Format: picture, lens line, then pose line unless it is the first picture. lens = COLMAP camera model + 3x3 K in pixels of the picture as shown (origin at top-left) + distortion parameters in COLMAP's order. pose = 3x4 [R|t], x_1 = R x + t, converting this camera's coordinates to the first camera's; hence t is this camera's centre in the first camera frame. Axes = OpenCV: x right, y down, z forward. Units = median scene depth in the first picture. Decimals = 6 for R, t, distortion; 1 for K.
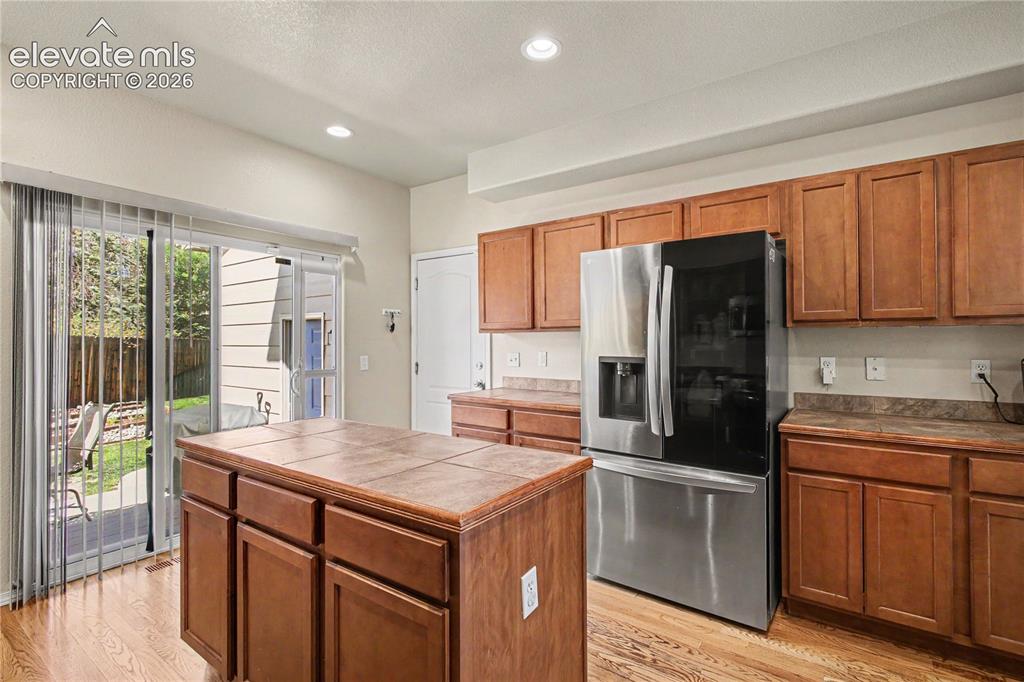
lens RADIAL K [[472.7, 0, 518.1], [0, 472.7, 342.9], [0, 0, 1]] dist [-0.005835, 0.001623]
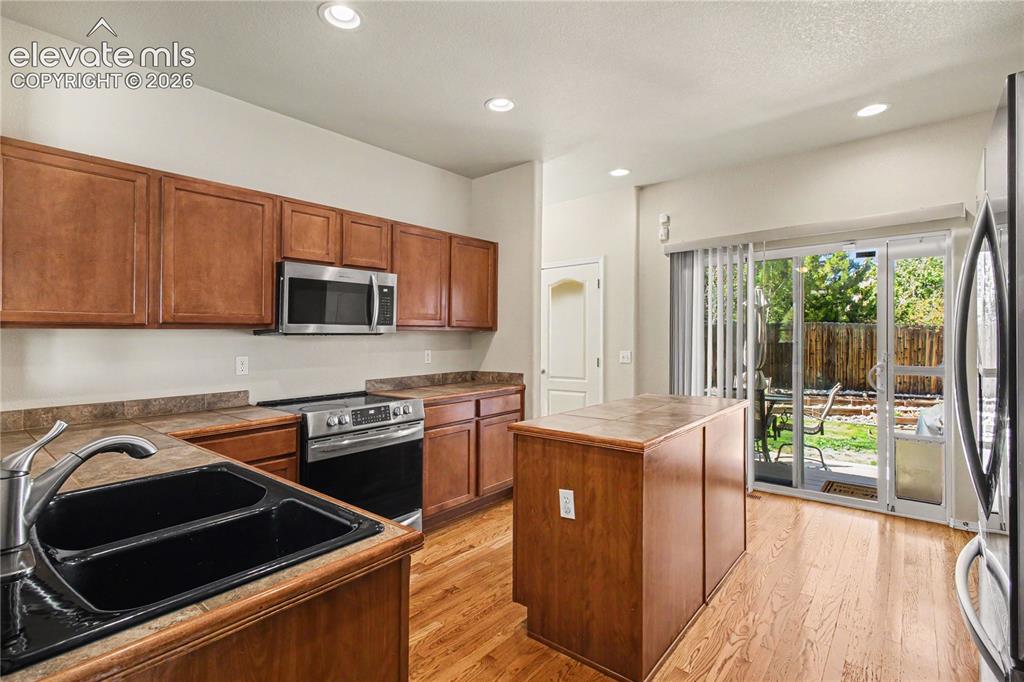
lens RADIAL K [[472.7, 0, 505.8], [0, 472.7, 341.7], [0, 0, 1]] dist [-0.005835, 0.001623]
pose [[-0.101466, 0.009784, -0.994791, 0.801076], [0.009915, 0.999912, 0.008823, -0.008084], [0.994790, -0.008968, -0.101554, 0.490306]]
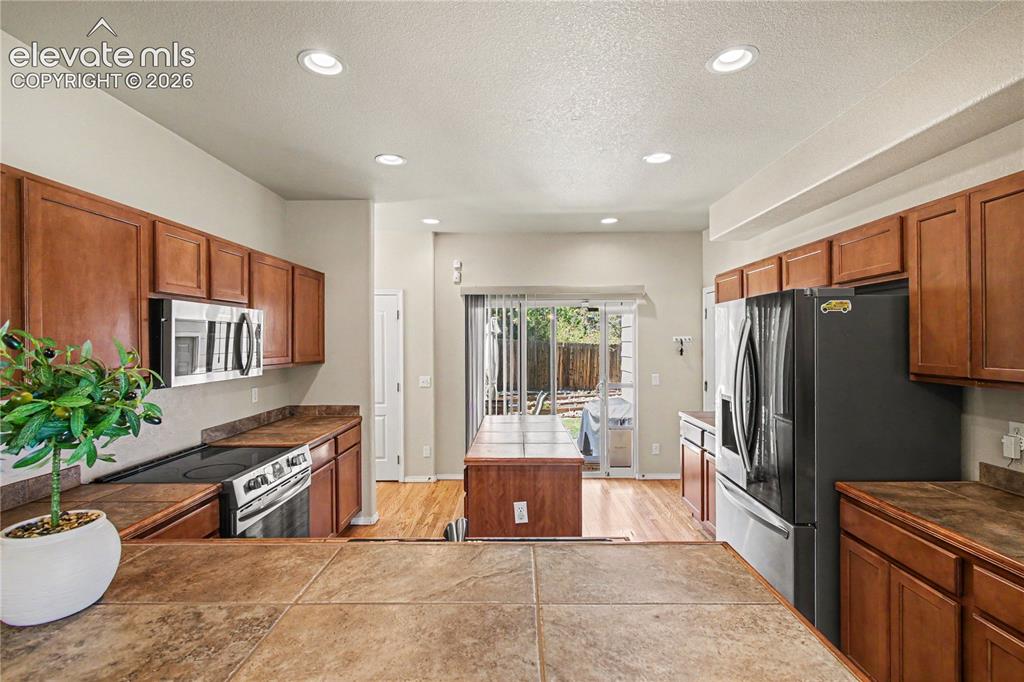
lens RADIAL K [[472.7, 0, 509.3], [0, 472.7, 348.6], [0, 0, 1]] dist [-0.005835, 0.001623]
pose [[0.555330, 0.011071, -0.831556, 0.853107], [0.004666, 0.999854, 0.016428, -0.105989], [0.831617, -0.013003, 0.555198, -0.079796]]
